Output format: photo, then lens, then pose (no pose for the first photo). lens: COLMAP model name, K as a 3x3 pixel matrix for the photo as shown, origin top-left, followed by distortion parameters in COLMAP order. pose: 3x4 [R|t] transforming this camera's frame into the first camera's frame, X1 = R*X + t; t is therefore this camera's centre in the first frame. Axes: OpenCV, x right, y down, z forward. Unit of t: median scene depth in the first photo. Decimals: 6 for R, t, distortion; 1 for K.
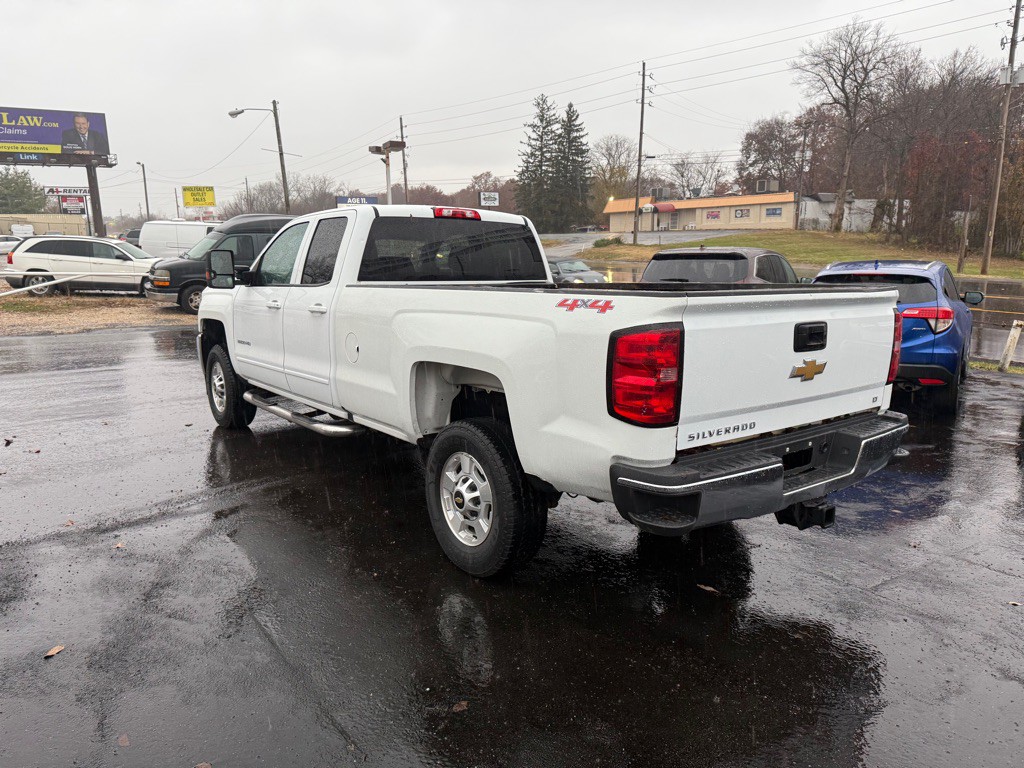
lens RADIAL K [[718.1, 0, 507.4], [0, 718.1, 388.3], [0, 0, 1]] dist [0.055242, -0.068507]
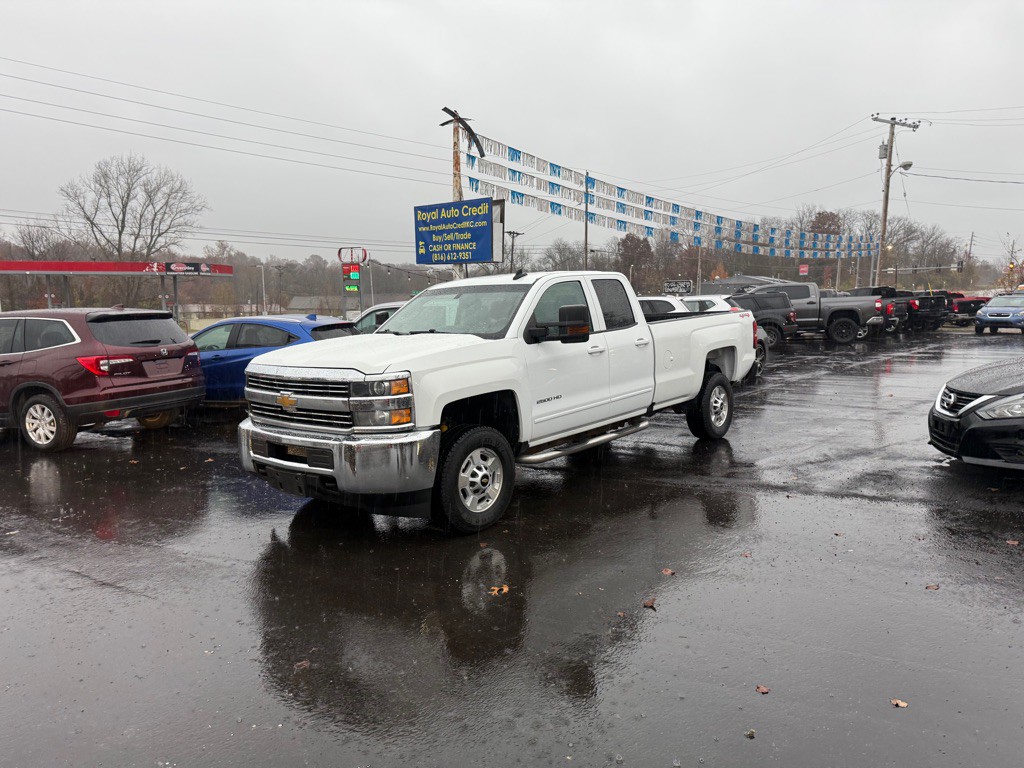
lens RADIAL K [[718.1, 0, 517.3], [0, 718.1, 397.4], [0, 0, 1]] dist [0.055242, -0.068507]
pose [[-0.214636, -0.125568, 0.968589, -0.167131], [0.205524, 0.963690, 0.170476, -0.030971], [-0.954825, 0.235659, -0.181035, 0.157298]]
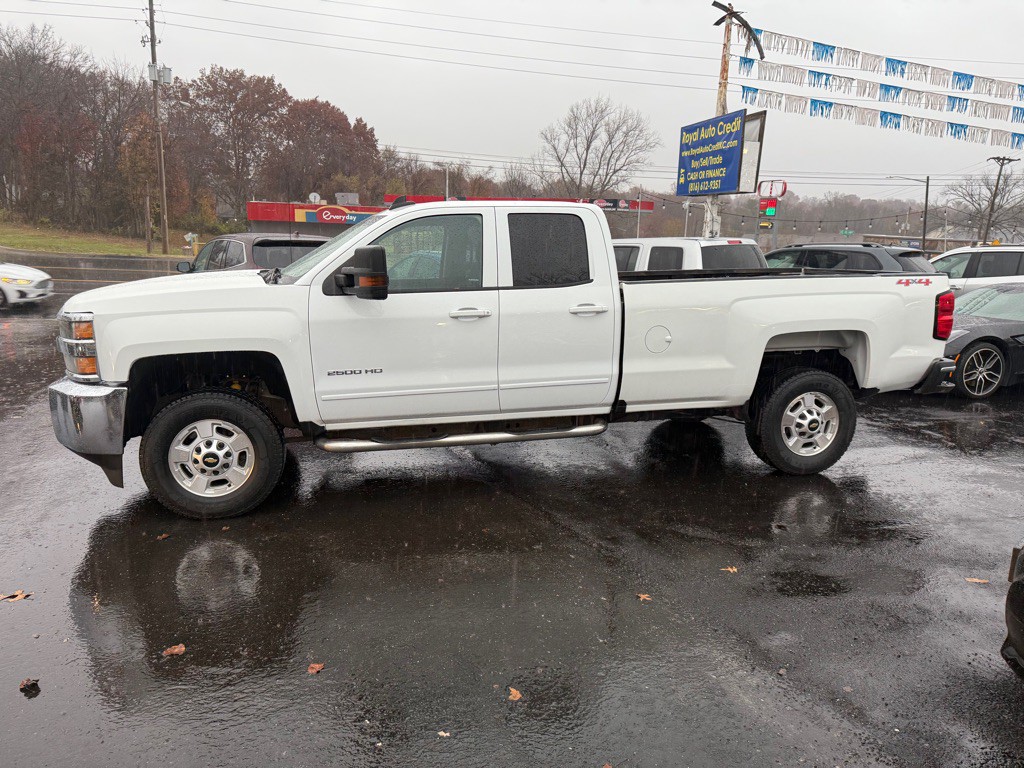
lens RADIAL K [[718.1, 0, 503.0], [0, 718.1, 382.3], [0, 0, 1]] dist [0.055242, -0.068507]
pose [[0.407694, -0.170958, 0.896972, -0.123407], [0.153210, 0.981198, 0.117374, -0.014832], [-0.900173, 0.089573, 0.426222, 0.071871]]
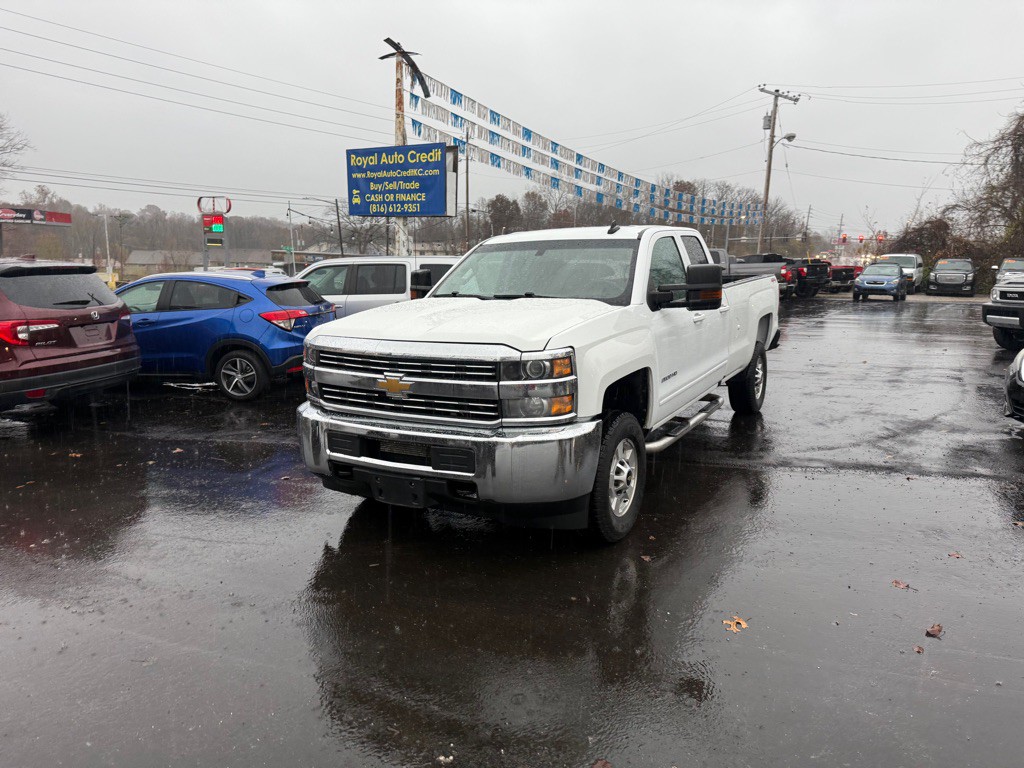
lens RADIAL K [[718.1, 0, 515.4], [0, 718.1, 400.0], [0, 0, 1]] dist [0.055242, -0.068507]
pose [[-0.392653, -0.174342, 0.903011, -0.134933], [0.175441, 0.949638, 0.259630, -0.036590], [-0.902798, 0.260369, -0.342291, 0.187476]]
